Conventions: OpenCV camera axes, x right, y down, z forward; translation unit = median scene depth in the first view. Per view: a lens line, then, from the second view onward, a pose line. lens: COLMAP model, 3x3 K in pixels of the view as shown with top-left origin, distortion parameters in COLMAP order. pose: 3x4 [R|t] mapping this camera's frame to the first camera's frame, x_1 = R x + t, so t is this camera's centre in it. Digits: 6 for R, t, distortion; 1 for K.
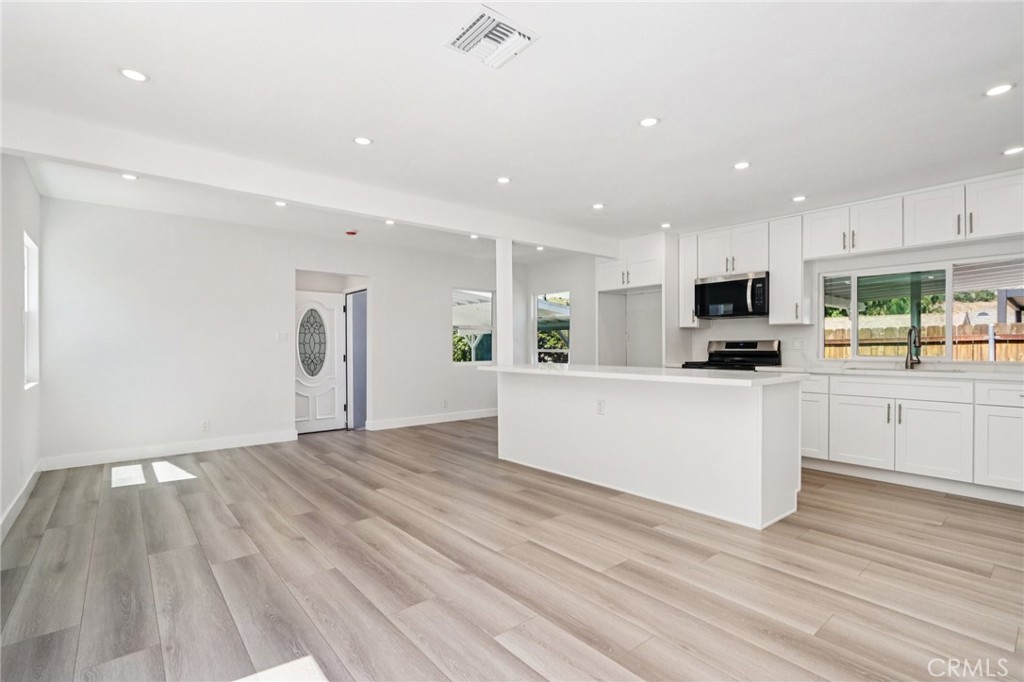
lens RADIAL K [[482.0, 0, 514.0], [0, 482.0, 346.5], [0, 0, 1]] dist [-0.022690, 0.002966]
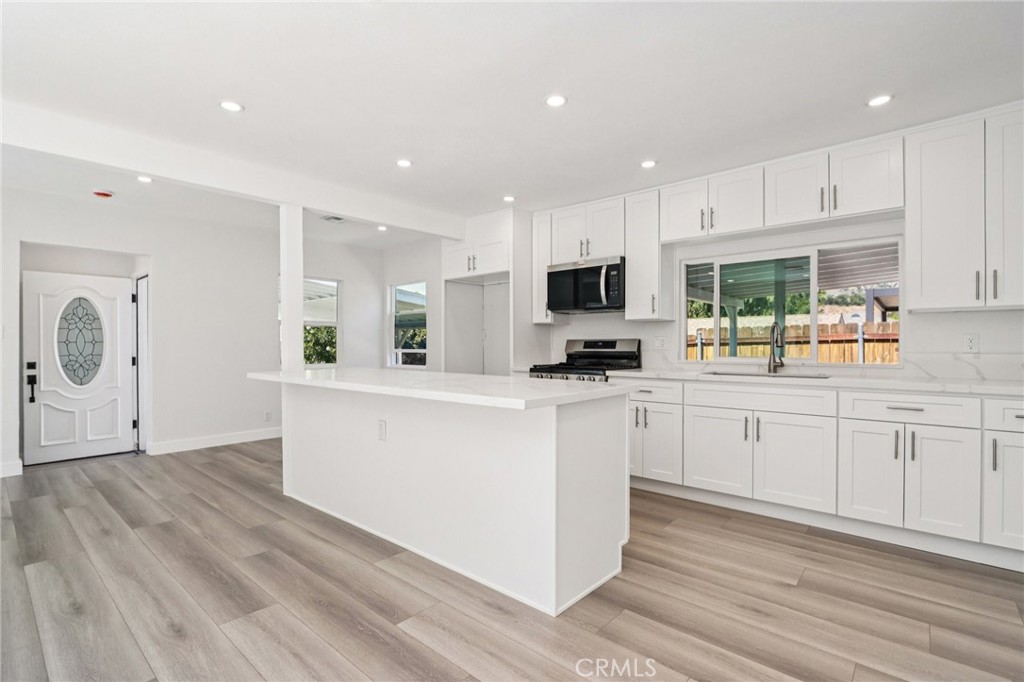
lens RADIAL K [[482.0, 0, 520.3], [0, 482.0, 345.1], [0, 0, 1]] dist [-0.022690, 0.002966]
pose [[0.985983, -0.000208, 0.166846, 0.209424], [0.000252, 1.000000, -0.000244, -0.001931], [-0.166846, 0.000282, 0.985983, 0.197877]]
